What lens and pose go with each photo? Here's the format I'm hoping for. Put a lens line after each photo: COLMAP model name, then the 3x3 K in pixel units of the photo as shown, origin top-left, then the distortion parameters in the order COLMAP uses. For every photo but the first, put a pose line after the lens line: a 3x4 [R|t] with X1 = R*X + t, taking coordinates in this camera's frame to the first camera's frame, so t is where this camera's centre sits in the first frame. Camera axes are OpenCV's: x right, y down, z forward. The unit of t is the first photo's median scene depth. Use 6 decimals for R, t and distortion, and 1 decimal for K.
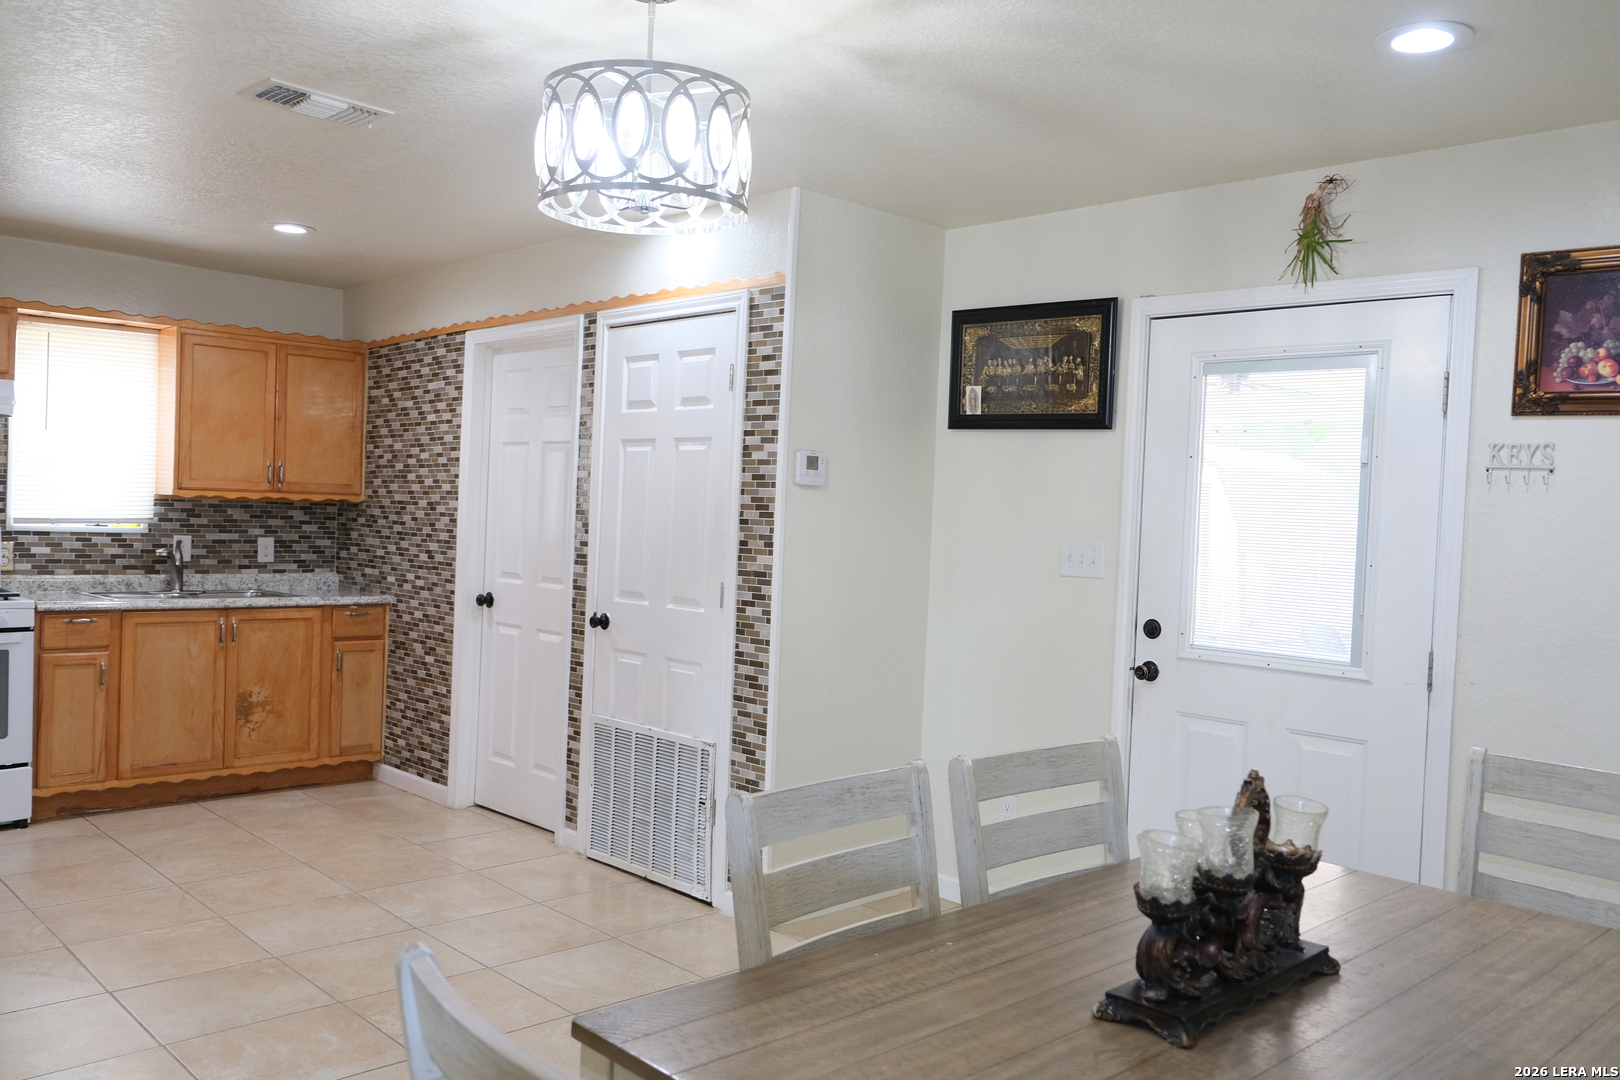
lens RADIAL K [[1266.6, 0, 784.2], [0, 1266.6, 540.9], [0, 0, 1]] dist [-0.036085, 0.047363]
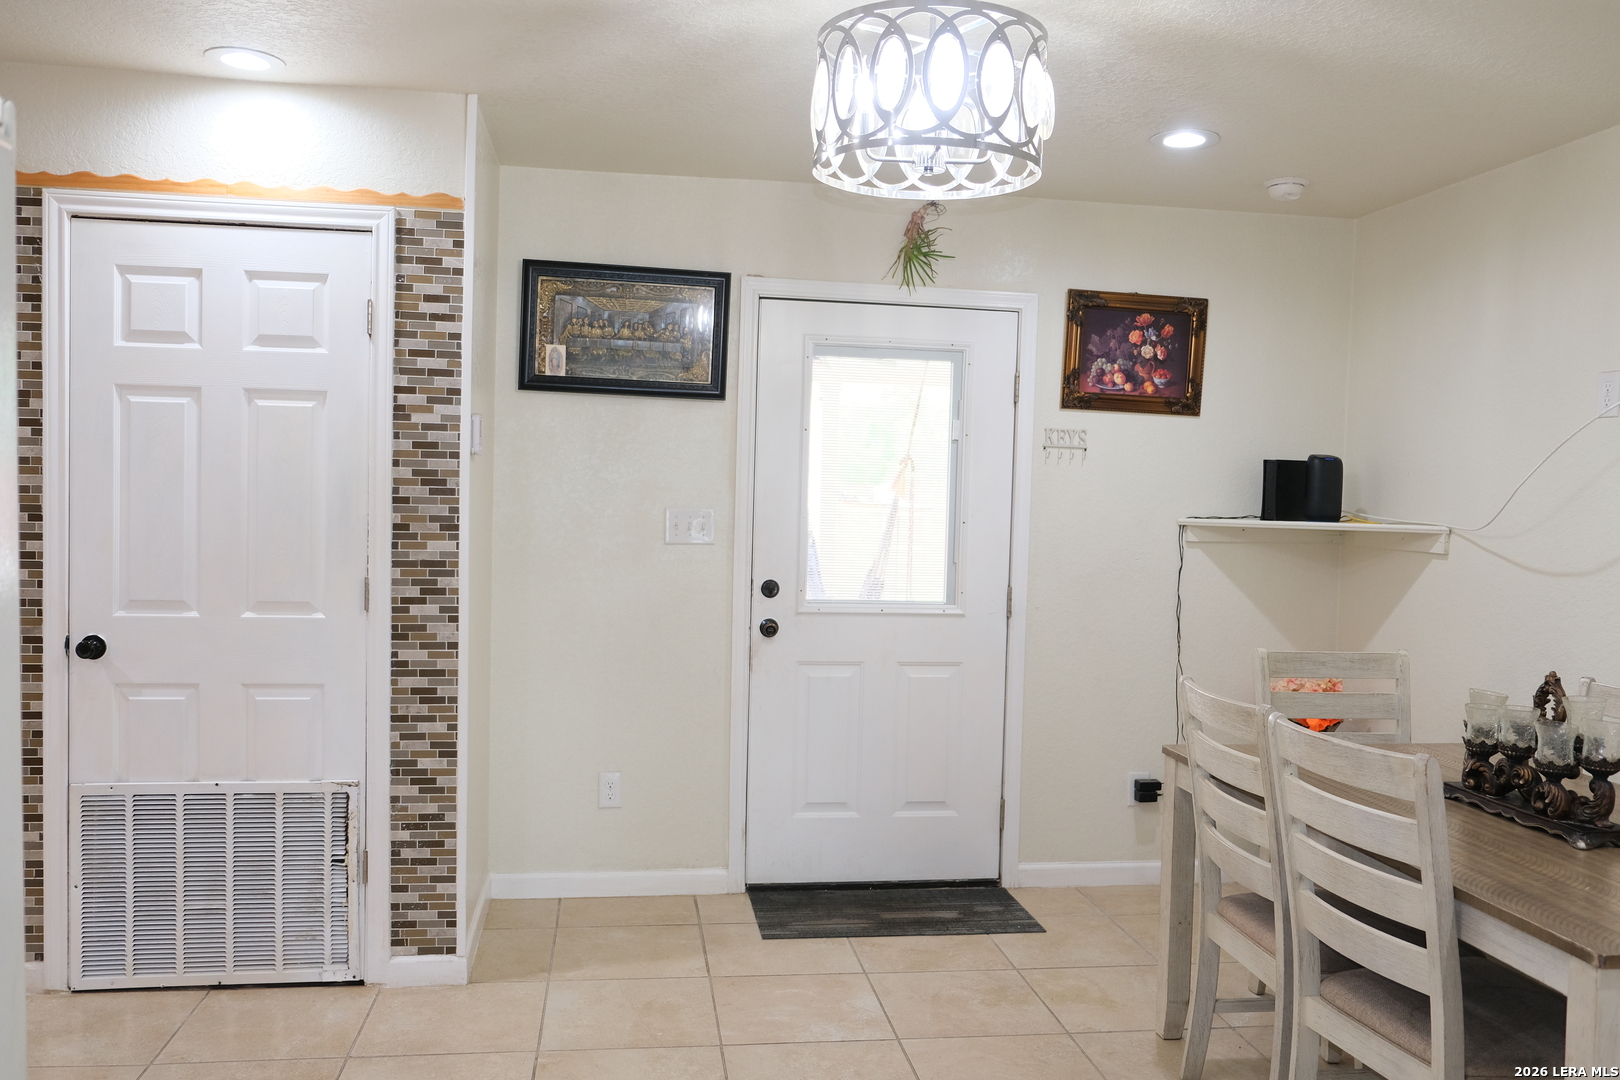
lens RADIAL K [[1281.2, 0, 803.5], [0, 1281.2, 542.7], [0, 0, 1]] dist [-0.024426, 0.048485]
pose [[0.586976, -0.058297, 0.807502, -0.546306], [0.017560, 0.998086, 0.059291, -0.032248], [-0.809414, -0.020623, 0.586877, 0.320677]]
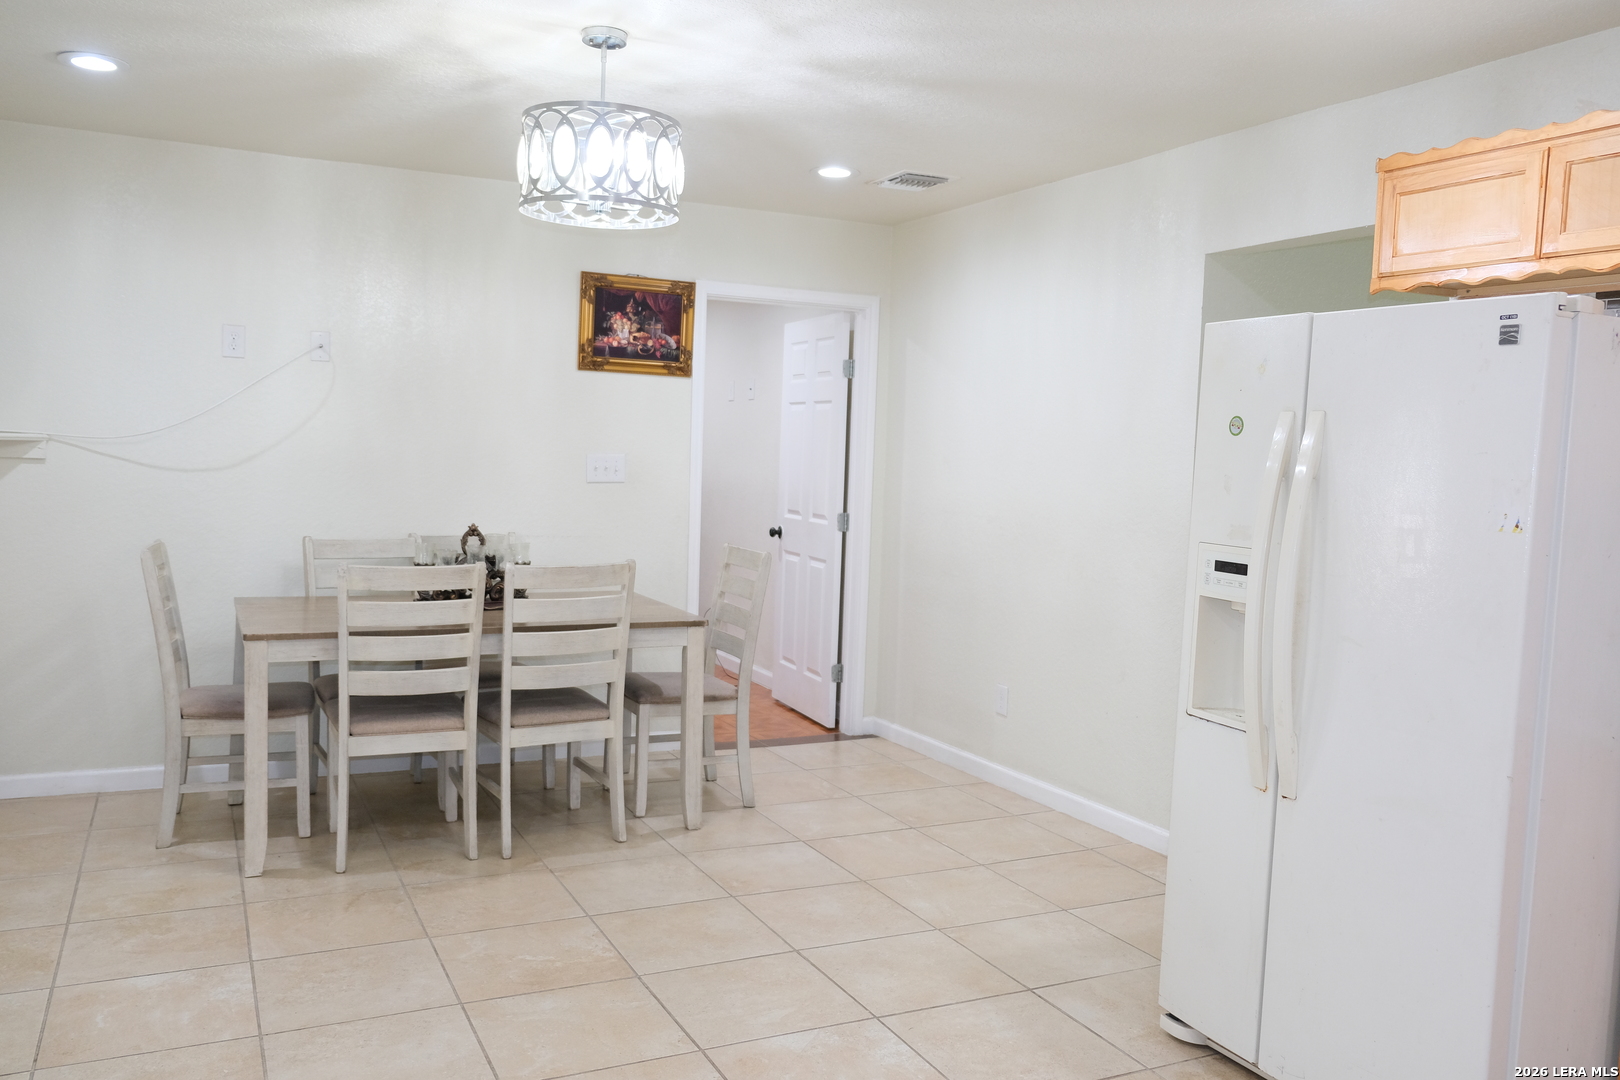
lens RADIAL K [[1281.2, 0, 803.5], [0, 1281.2, 542.7], [0, 0, 1]] dist [-0.024426, 0.048485]
pose [[-0.949946, -0.084274, 0.300831, -0.425564], [-0.056875, 0.993489, 0.098719, -0.030930], [-0.307192, 0.076668, -0.948554, 1.389798]]
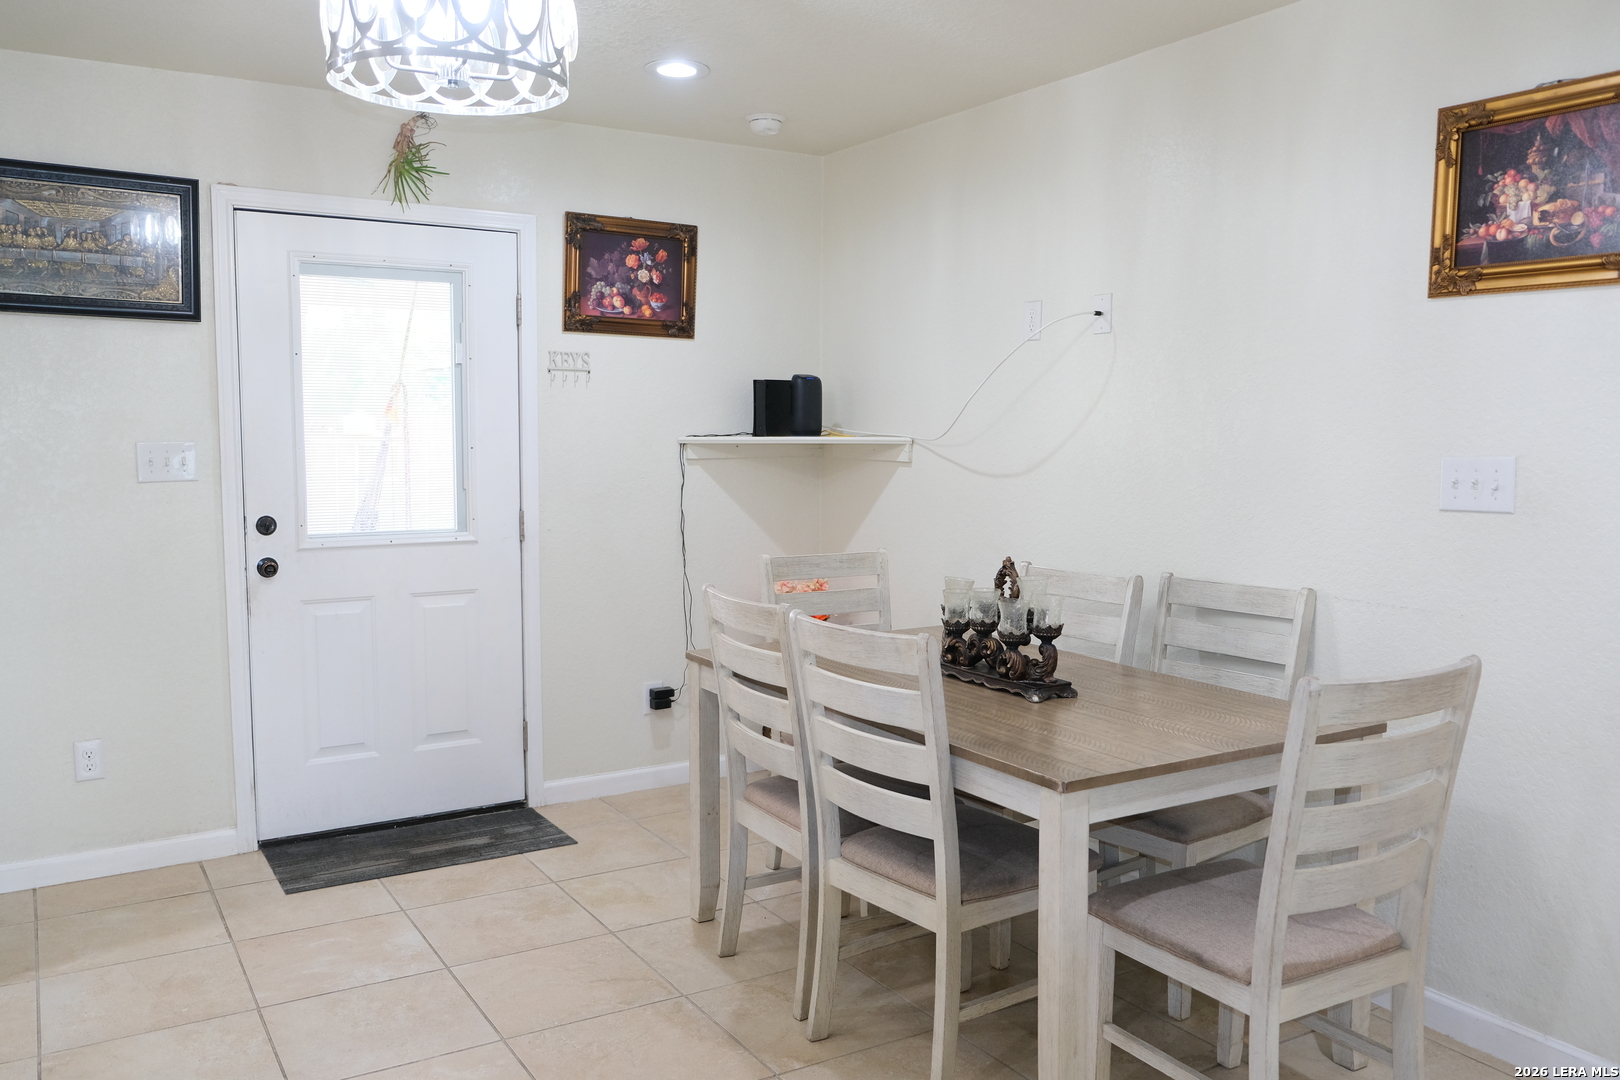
lens RADIAL K [[1288.6, 0, 786.2], [0, 1288.6, 543.1], [0, 0, 1]] dist [-0.024585, 0.040570]
pose [[0.226554, -0.130350, 0.965237, -0.576172], [0.031349, 0.991467, 0.126534, -0.031478], [-0.973494, 0.001592, 0.228708, 0.346499]]
